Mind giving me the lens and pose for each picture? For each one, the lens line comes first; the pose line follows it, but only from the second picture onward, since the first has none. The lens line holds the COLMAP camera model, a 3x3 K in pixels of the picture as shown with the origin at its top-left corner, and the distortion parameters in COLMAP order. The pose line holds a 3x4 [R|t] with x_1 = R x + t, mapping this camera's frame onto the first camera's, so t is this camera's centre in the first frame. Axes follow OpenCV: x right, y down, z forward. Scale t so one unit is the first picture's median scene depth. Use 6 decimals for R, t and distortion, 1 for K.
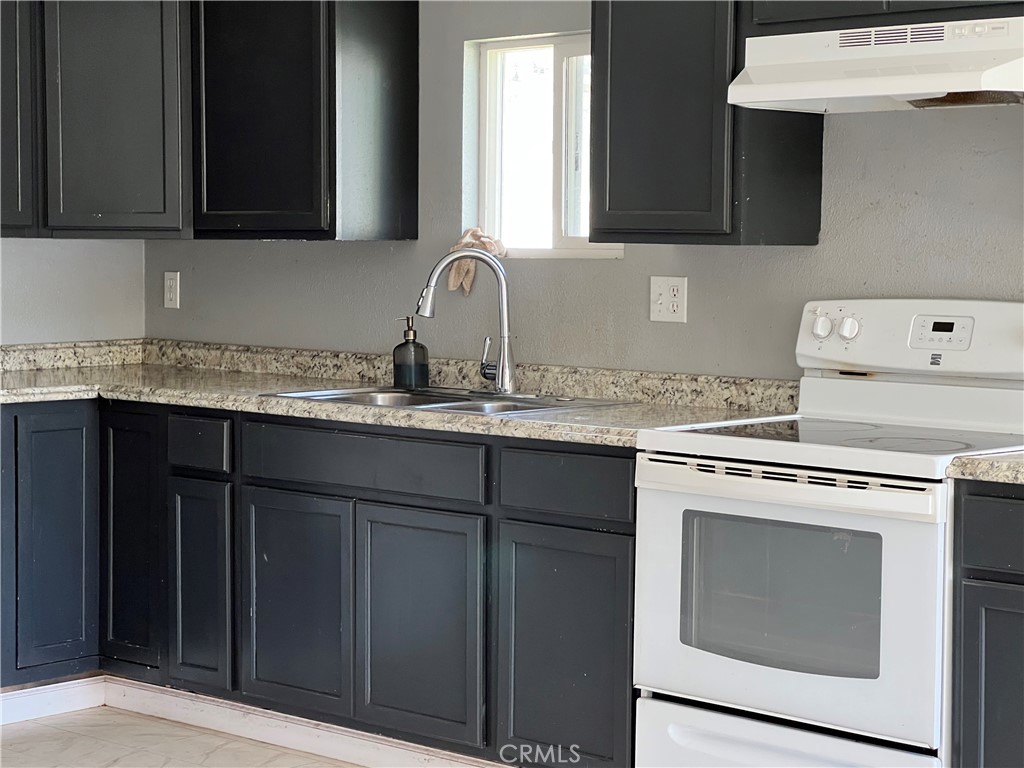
lens RADIAL K [[2247.5, 0, 511.6], [0, 2247.5, 393.8], [0, 0, 1]] dist [0.168650, 0.000000]
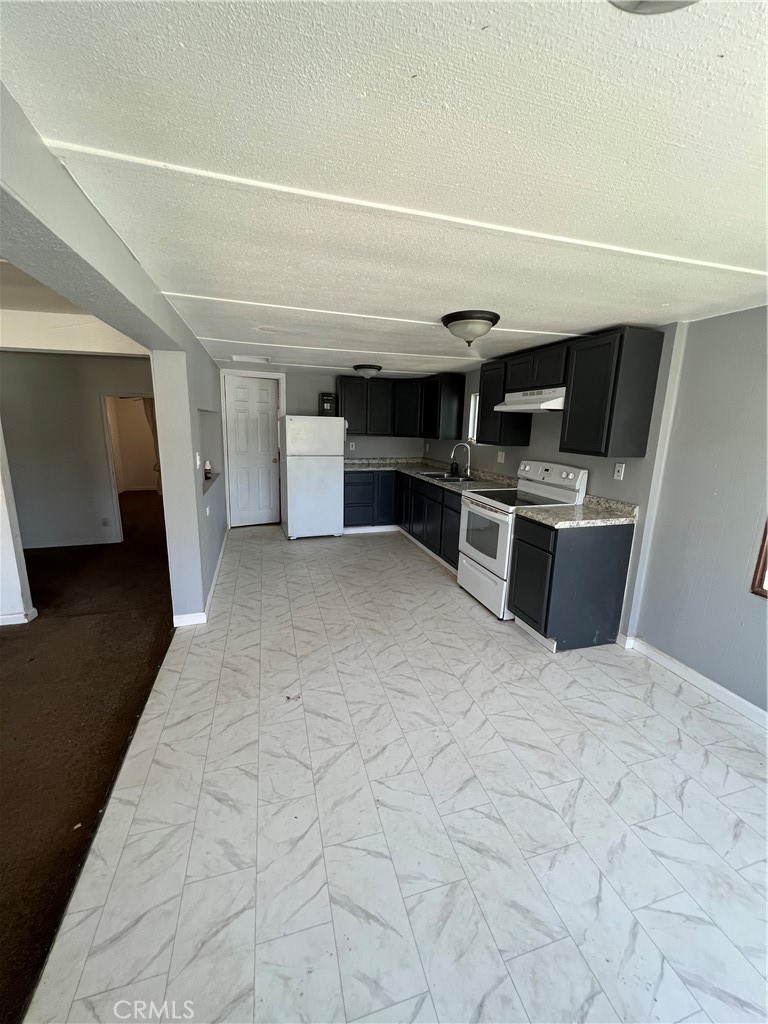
lens RADIAL K [[409.3, 0, 385.4], [0, 409.3, 508.8], [0, 0, 1]] dist [-0.001688, 0.001082]
pose [[0.870308, 0.112622, -0.479458, 0.262649], [-0.051280, 0.988934, 0.139213, -0.042582], [0.489830, -0.096571, 0.866453, 0.229292]]
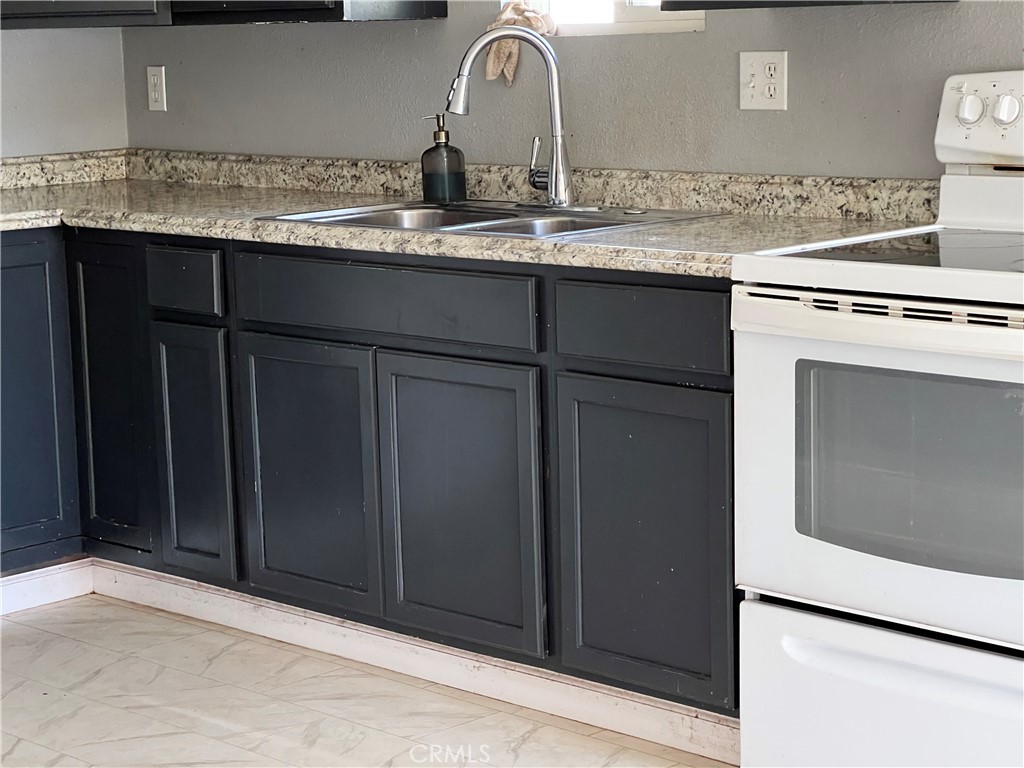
lens RADIAL K [[2247.5, 0, 530.9], [0, 2247.5, 390.8], [0, 0, 1]] dist [0.168650, 0.000000]
pose [[0.999287, -0.030240, -0.022601, 0.003030], [0.032180, 0.995322, 0.091092, -0.008748], [0.019740, -0.091754, 0.995586, 0.205369]]
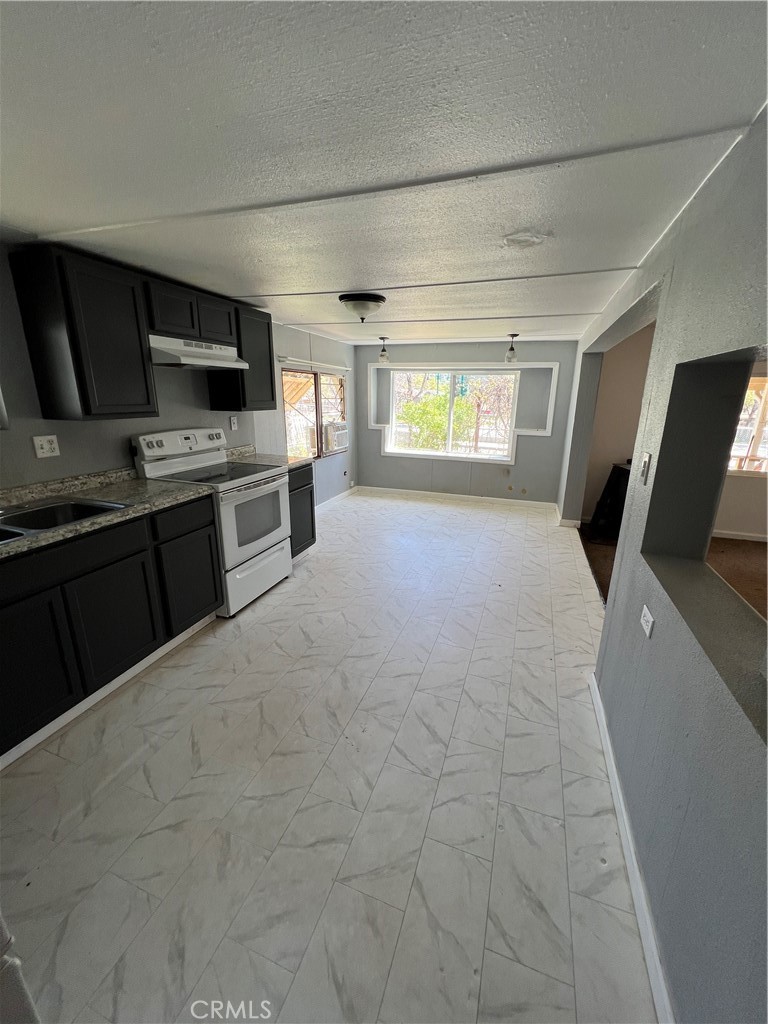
lens RADIAL K [[409.3, 0, 385.4], [0, 409.3, 508.5], [0, 0, 1]] dist [-0.001688, 0.001082]
pose [[-0.413664, -0.259317, 0.872718, -0.421571], [0.051082, 0.950457, 0.306629, -0.089588], [-0.908995, 0.171422, -0.379924, 0.879637]]
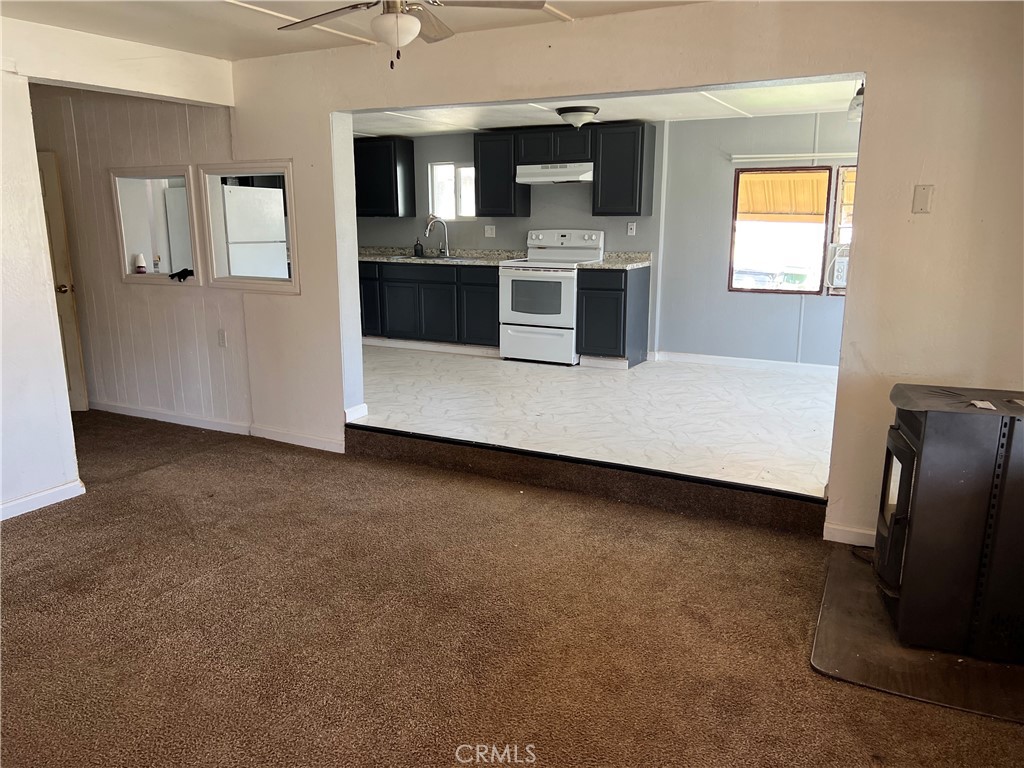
lens RADIAL K [[766.2, 0, 506.5], [0, 766.2, 380.5], [0, 0, 1]] dist [0.080555, -0.086950]
pose [[0.964300, -0.062791, 0.257262, -0.278655], [0.027380, 0.989916, 0.138983, 0.033250], [-0.263395, -0.126978, 0.956295, -0.371289]]
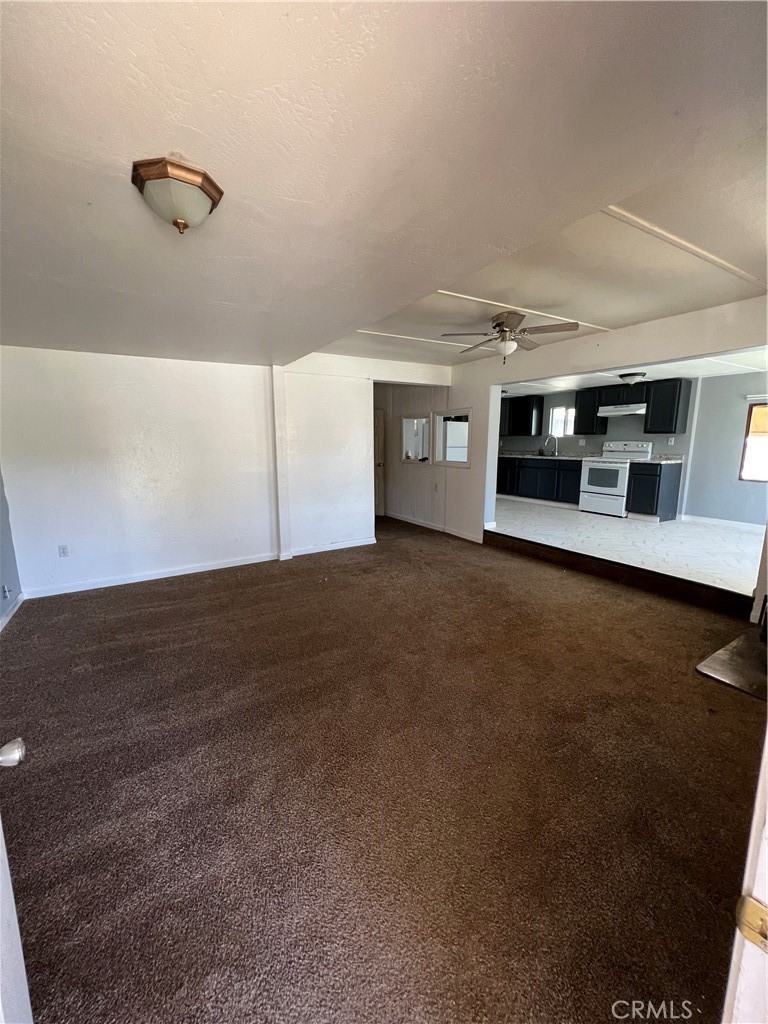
lens RADIAL K [[409.3, 0, 384.1], [0, 409.3, 509.3], [0, 0, 1]] dist [-0.001688, 0.001082]
pose [[0.965901, 0.036815, -0.256282, -0.211648], [-0.013504, 0.995656, 0.092128, 0.063396], [0.258560, -0.085526, 0.962202, -0.504634]]
